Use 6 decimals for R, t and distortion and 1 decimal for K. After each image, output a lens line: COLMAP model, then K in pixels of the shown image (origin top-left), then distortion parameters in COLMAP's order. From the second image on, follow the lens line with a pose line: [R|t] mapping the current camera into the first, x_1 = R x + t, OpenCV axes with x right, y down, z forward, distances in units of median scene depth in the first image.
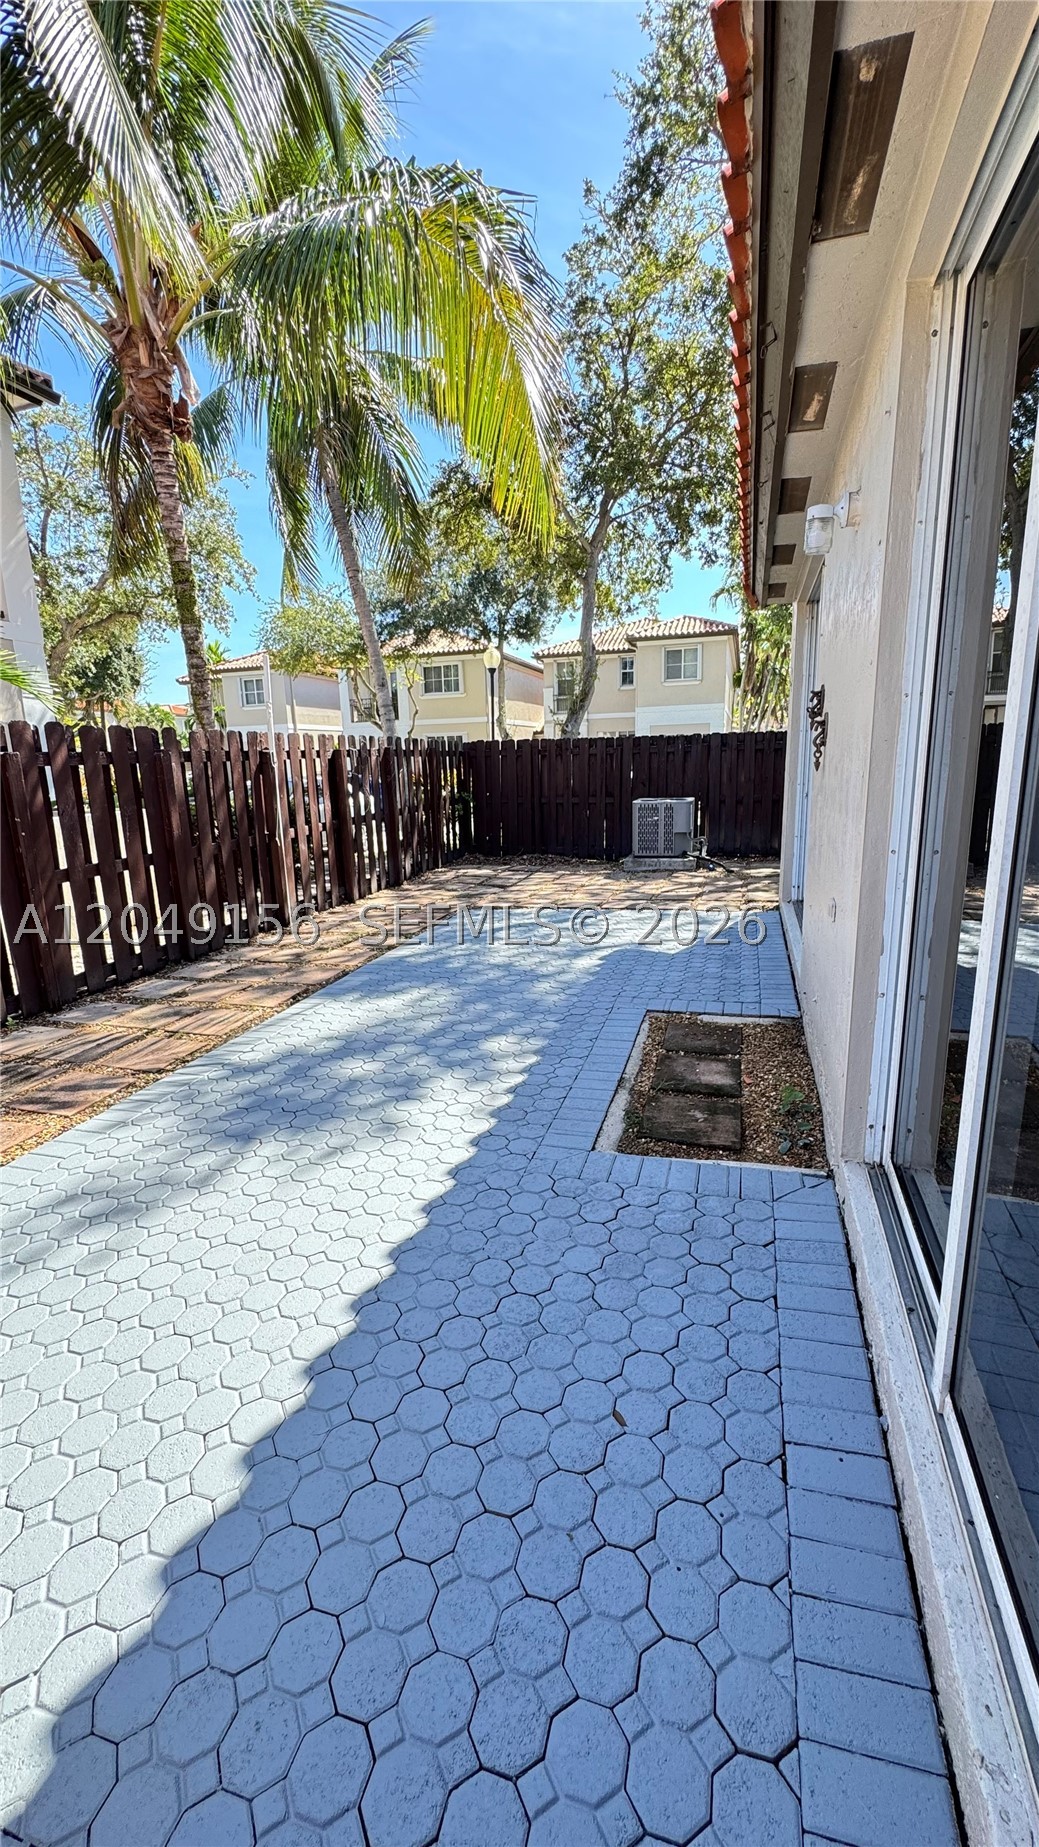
lens RADIAL K [[740.3, 0, 519.5], [0, 740.3, 923.5], [0, 0, 1]] dist [0.000292, 0.000012]
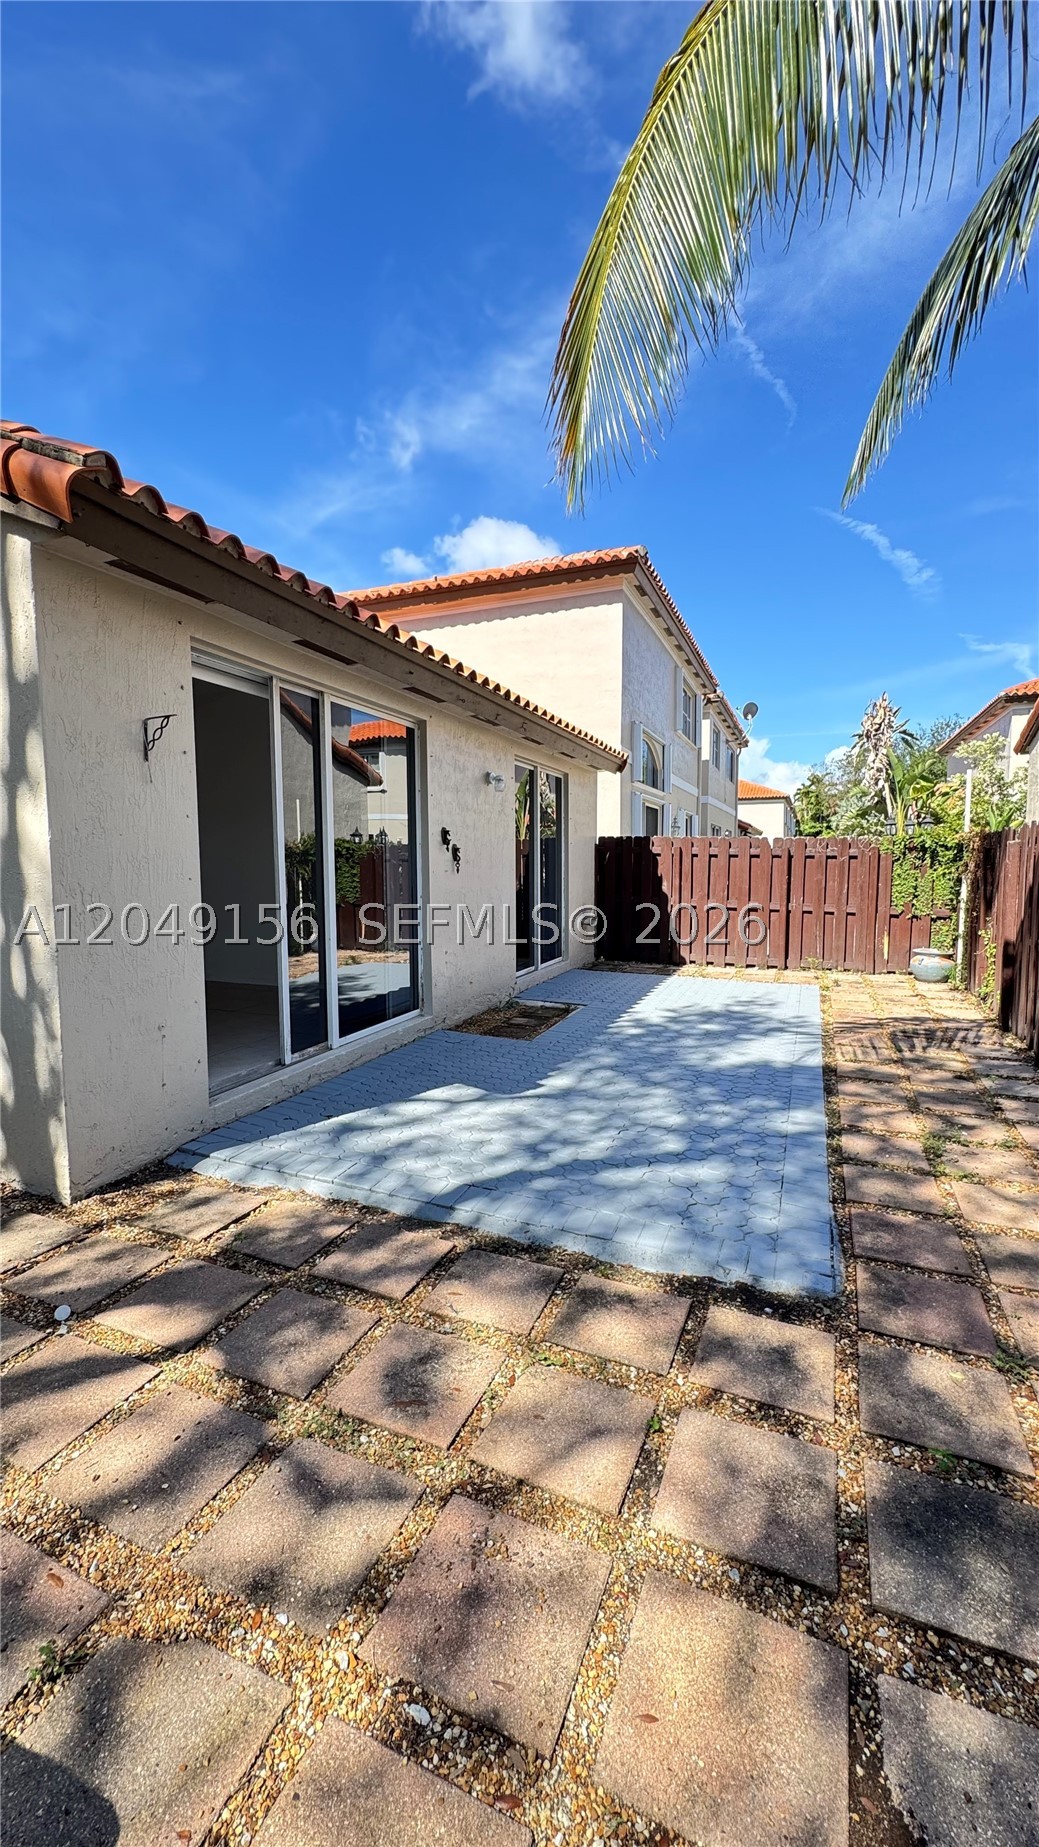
lens RADIAL K [[740.3, 0, 519.5], [0, 740.3, 923.5], [0, 0, 1]] dist [0.000292, 0.000012]
pose [[-0.996037, 0.020155, 0.086620, 0.056816], [0.045113, 0.953875, 0.296795, -0.412439], [-0.076643, 0.299527, -0.951004, 1.842399]]
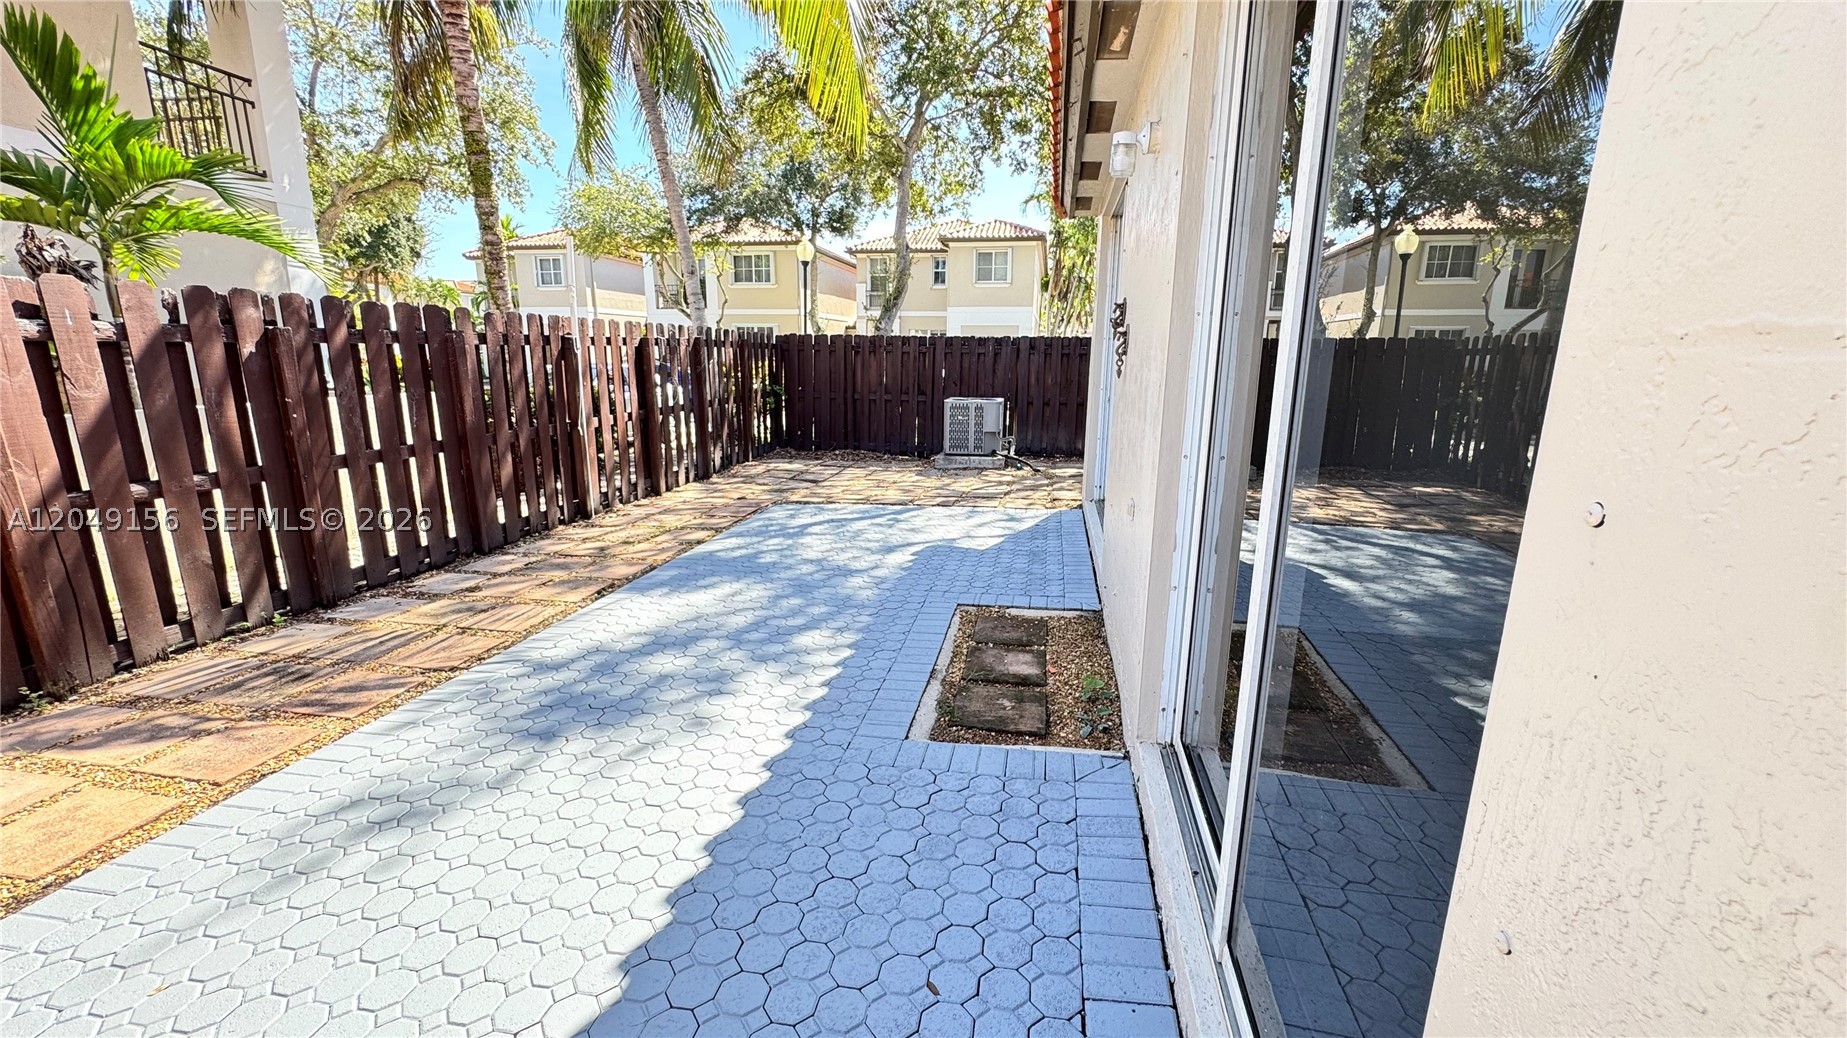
lens RADIAL K [[740.3, 0, 920.6], [0, 740.3, 518.5], [0, 0, 1]] dist [0.000292, 0.000012]
pose [[0.992325, 0.011618, 0.123113, -0.005971], [-0.011496, 0.999932, -0.001703, 0.000148], [-0.123125, 0.000274, 0.992391, -0.013144]]
